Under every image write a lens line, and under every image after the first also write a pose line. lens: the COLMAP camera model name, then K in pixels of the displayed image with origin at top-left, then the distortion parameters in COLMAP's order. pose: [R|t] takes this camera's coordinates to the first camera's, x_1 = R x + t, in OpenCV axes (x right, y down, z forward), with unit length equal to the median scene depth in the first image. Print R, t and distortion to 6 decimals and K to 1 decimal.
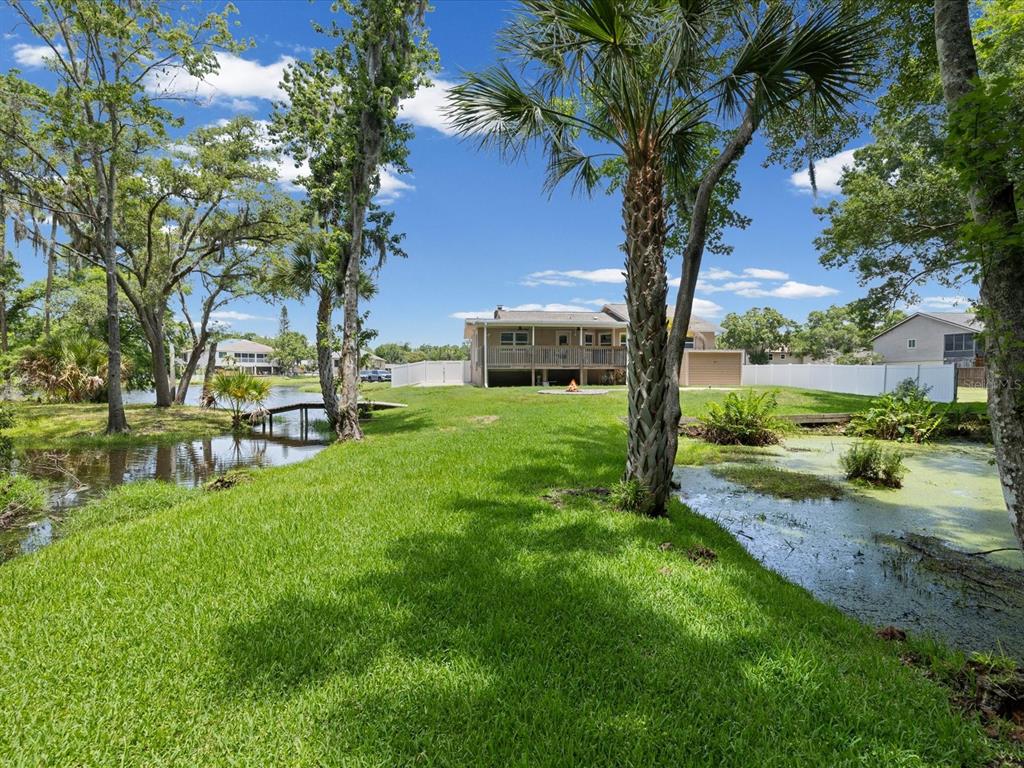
lens RADIAL K [[486.3, 0, 511.4], [0, 486.3, 388.6], [0, 0, 1]] dist [0.002995, 0.000512]
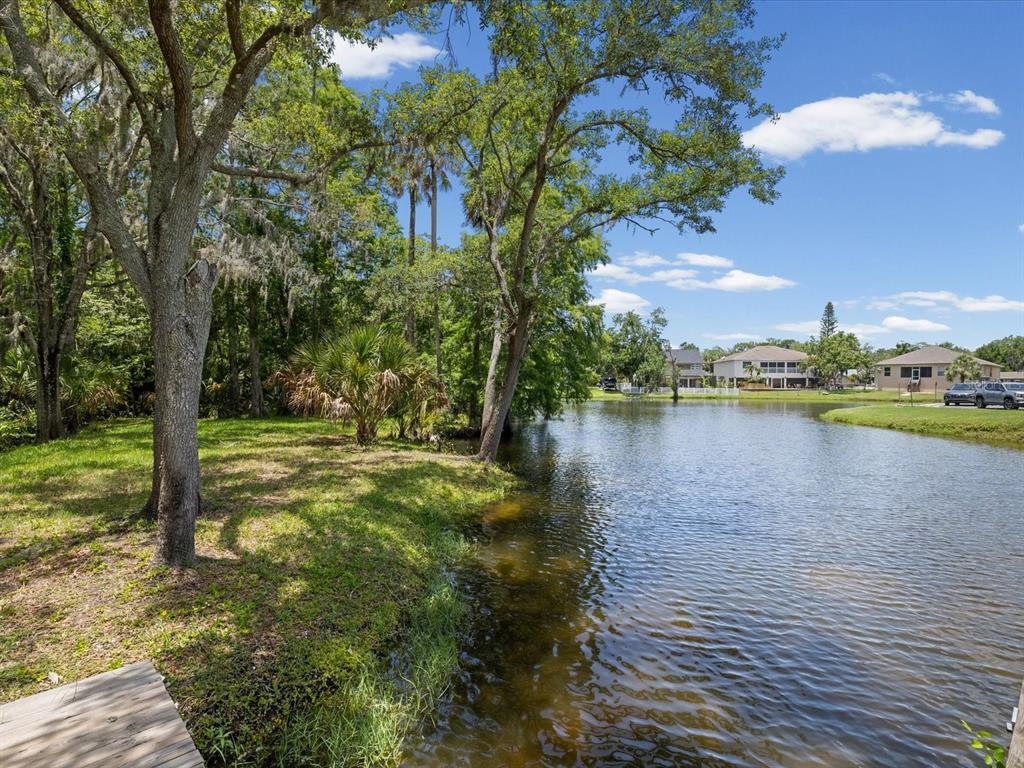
lens RADIAL K [[486.3, 0, 511.4], [0, 486.3, 388.6], [0, 0, 1]] dist [0.002995, 0.000512]
pose [[0.518024, 0.011276, -0.855292, -0.063369], [-0.031263, 0.999495, -0.005758, -0.008201], [0.854794, 0.029722, 0.518115, 0.181088]]
